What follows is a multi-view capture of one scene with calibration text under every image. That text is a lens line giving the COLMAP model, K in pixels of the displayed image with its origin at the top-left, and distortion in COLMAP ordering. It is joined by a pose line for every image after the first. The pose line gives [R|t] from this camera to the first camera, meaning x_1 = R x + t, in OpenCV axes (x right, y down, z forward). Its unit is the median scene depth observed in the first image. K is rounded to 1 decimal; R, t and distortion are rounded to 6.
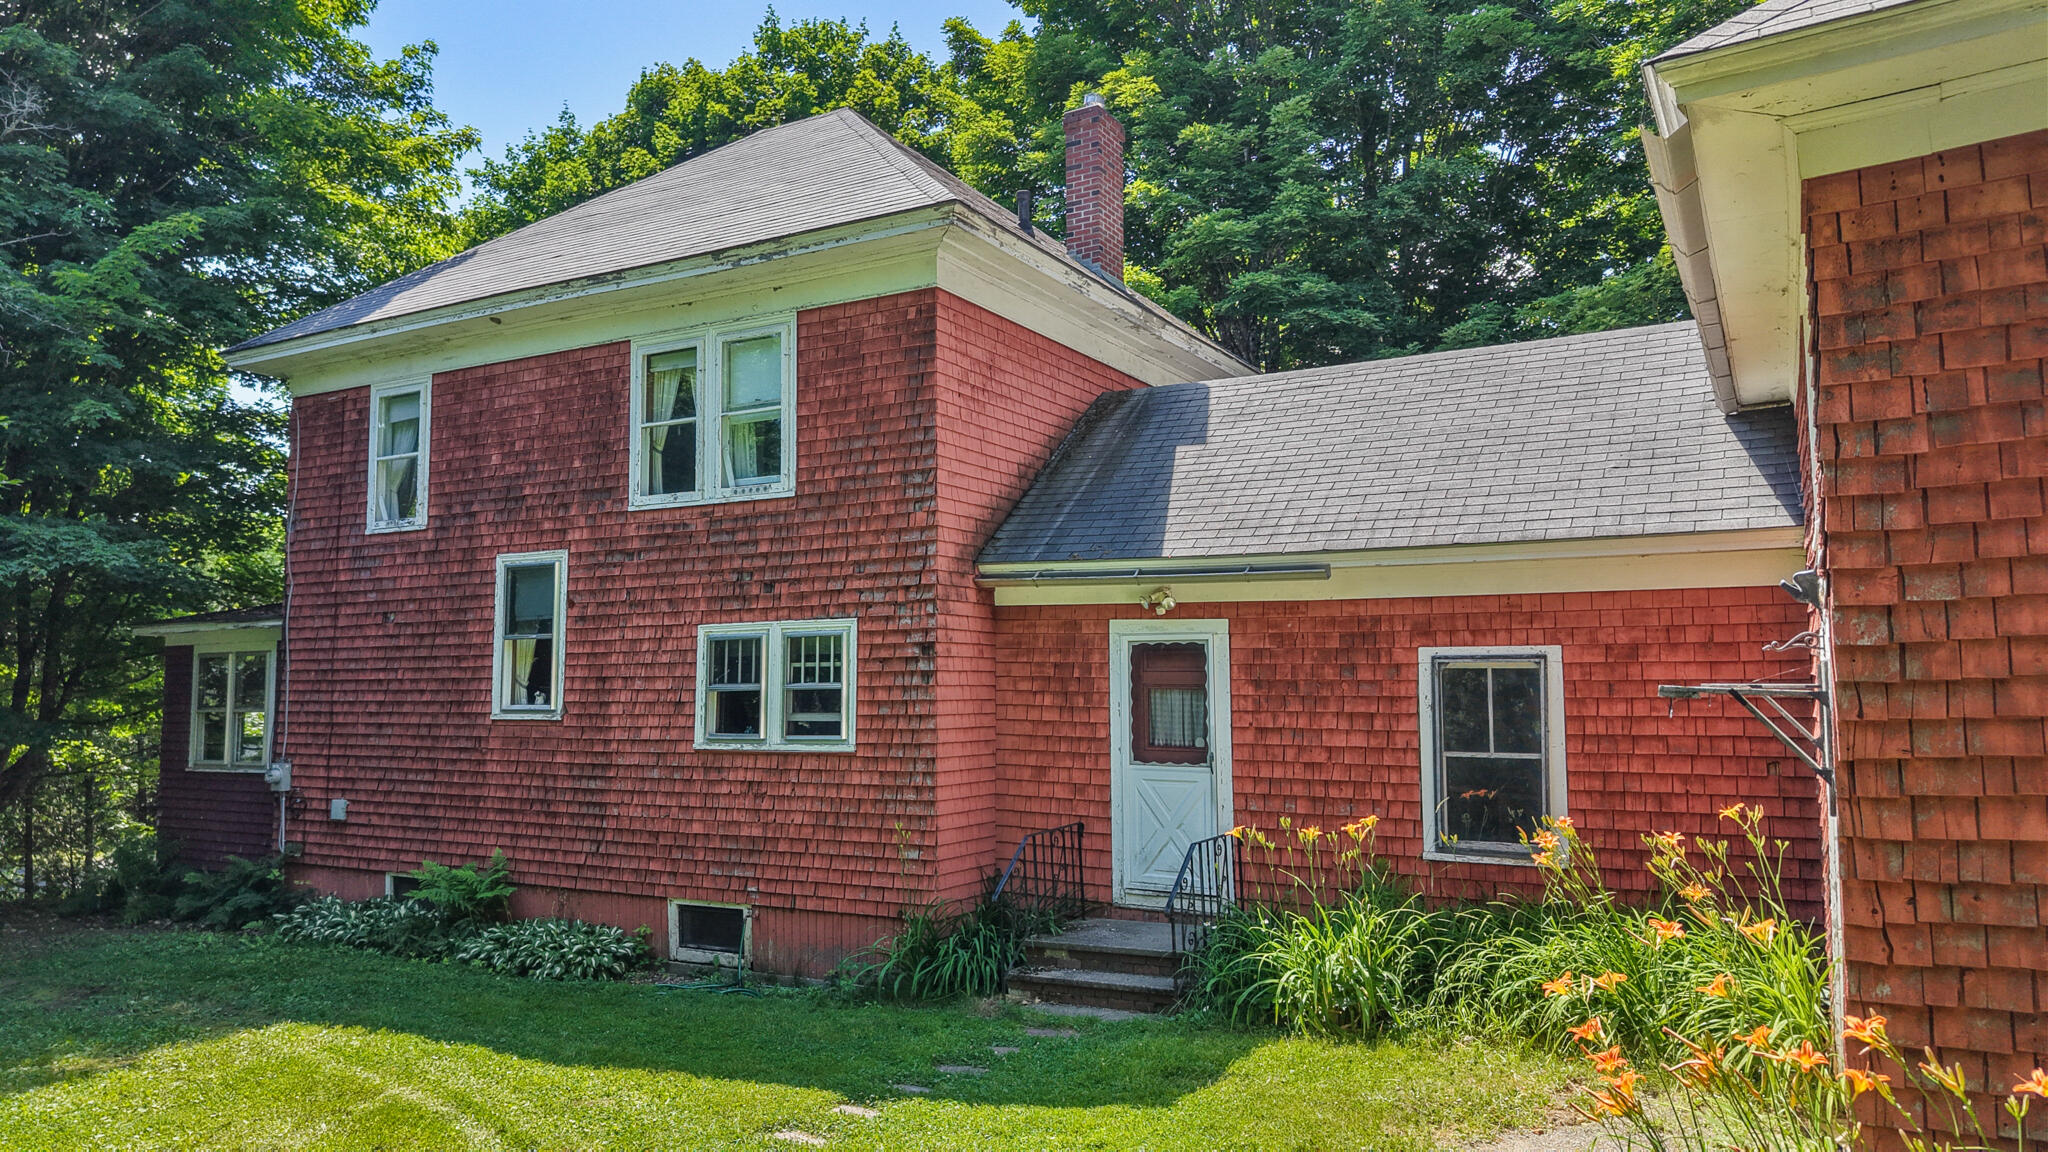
lens RADIAL K [[1389.0, 0, 1024.0], [0, 1389.0, 576.0], [0, 0, 1]] dist [0.027743, -0.003834]
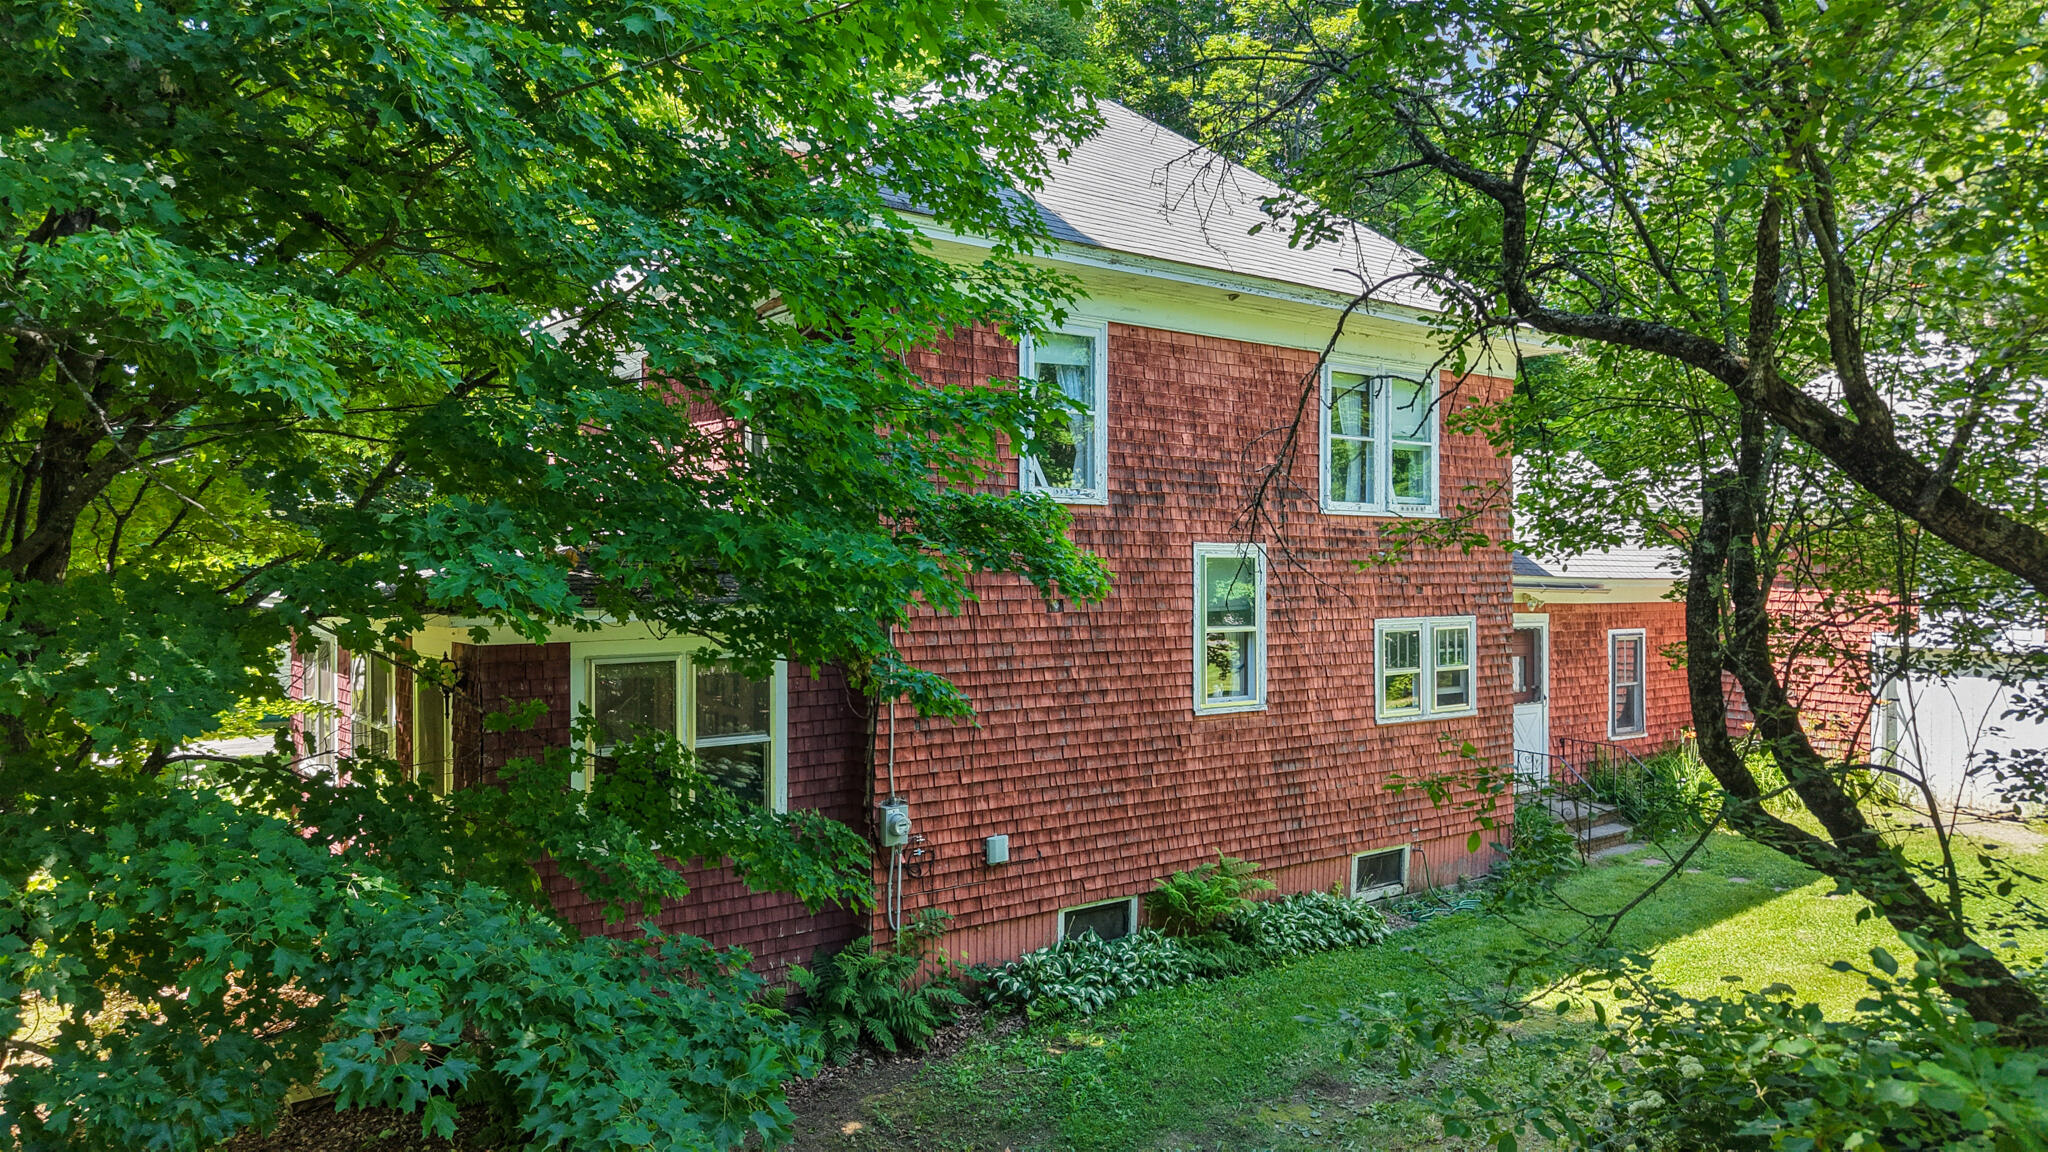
lens RADIAL K [[1386.1, 0, 1027.0], [0, 1386.1, 561.0], [0, 0, 1]] dist [0.063303, -0.061832]
pose [[0.384353, 0.004761, 0.923174, -1.453184], [-0.087853, 0.995637, 0.031442, -0.025445], [-0.918996, -0.093189, 0.383094, 0.836561]]
